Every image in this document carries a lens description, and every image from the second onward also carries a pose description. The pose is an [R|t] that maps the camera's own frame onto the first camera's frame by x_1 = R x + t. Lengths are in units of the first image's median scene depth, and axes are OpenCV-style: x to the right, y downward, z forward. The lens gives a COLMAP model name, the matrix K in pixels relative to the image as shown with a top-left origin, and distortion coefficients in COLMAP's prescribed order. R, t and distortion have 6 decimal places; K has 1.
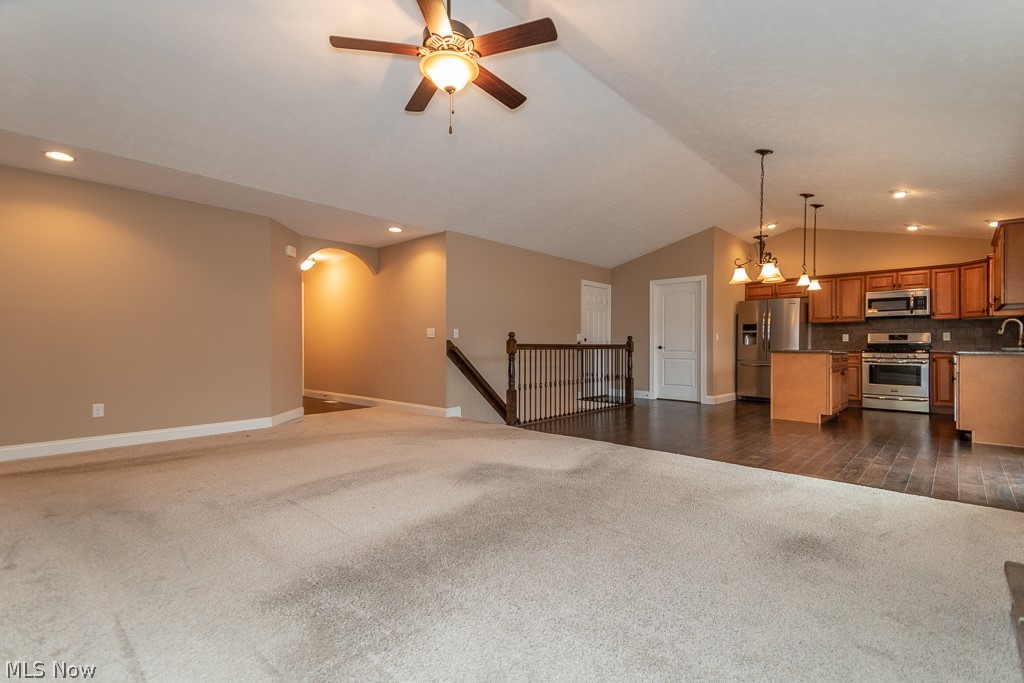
lens RADIAL K [[457.7, 0, 512.0], [0, 457.7, 341.5], [0, 0, 1]] dist [0.024061, -0.000569]
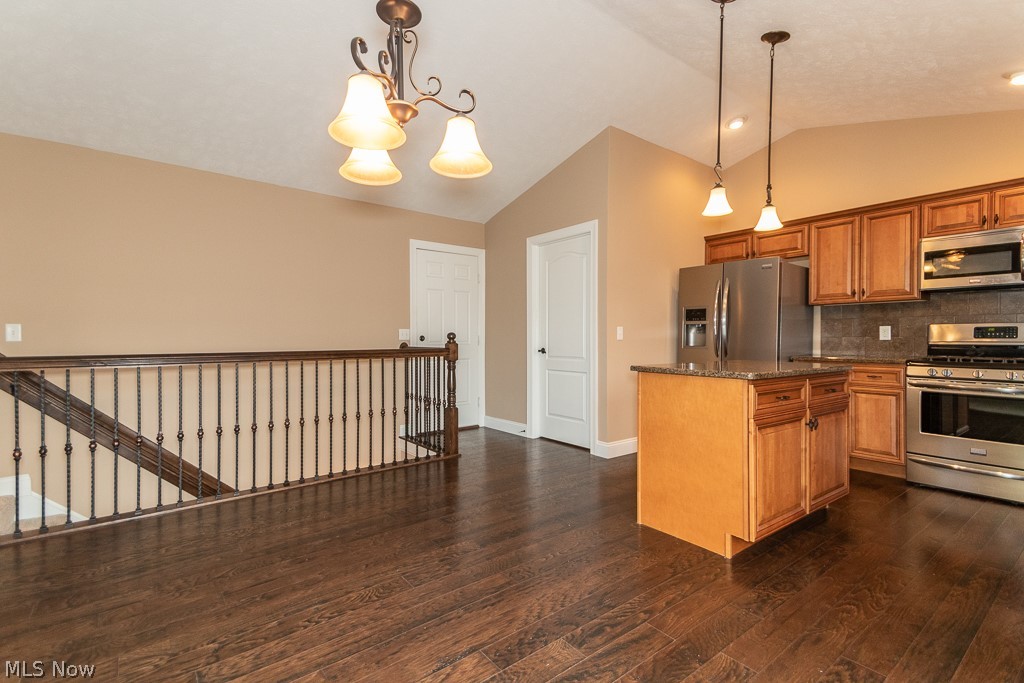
lens RADIAL K [[469.0, 0, 512.0], [0, 469.0, 341.5], [0, 0, 1]] dist [0.044003, -0.020696]
pose [[0.988315, -0.002878, -0.152401, 0.421519], [0.005214, 0.999875, 0.014934, -0.009520], [0.152339, -0.015554, 0.988206, 0.446402]]
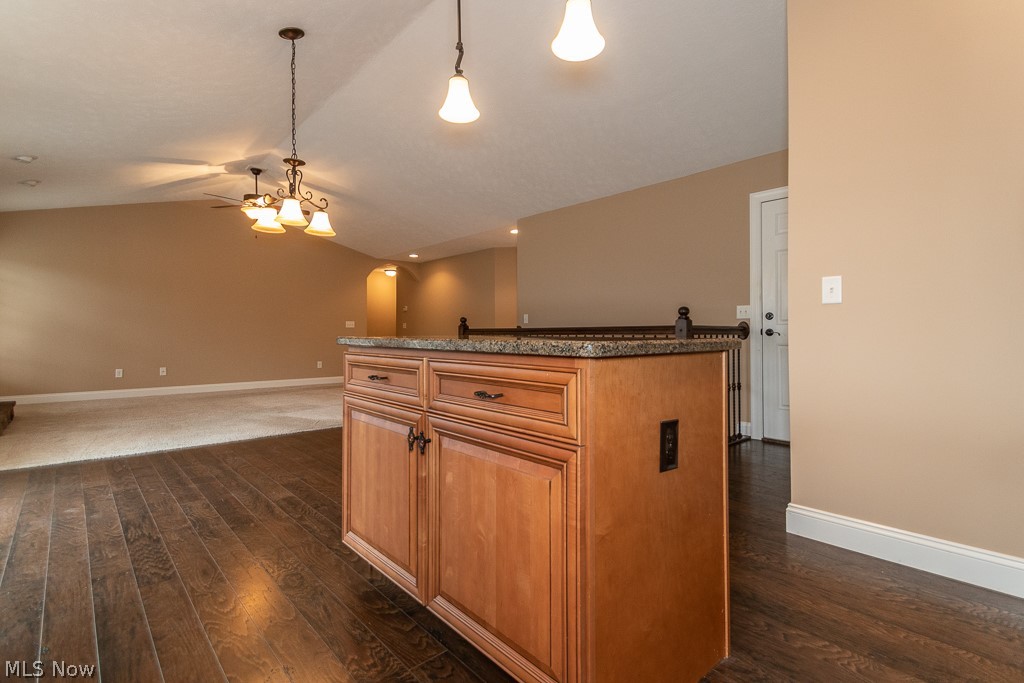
lens RADIAL K [[490.3, 0, 510.8], [0, 490.3, 315.9], [0, 0, 1]] dist [0.045439, -0.025098]
pose [[-0.089184, -0.038164, -0.995284, 0.780244], [0.010966, 0.999167, -0.039295, 0.015012], [0.995955, -0.014419, -0.088691, 0.875348]]
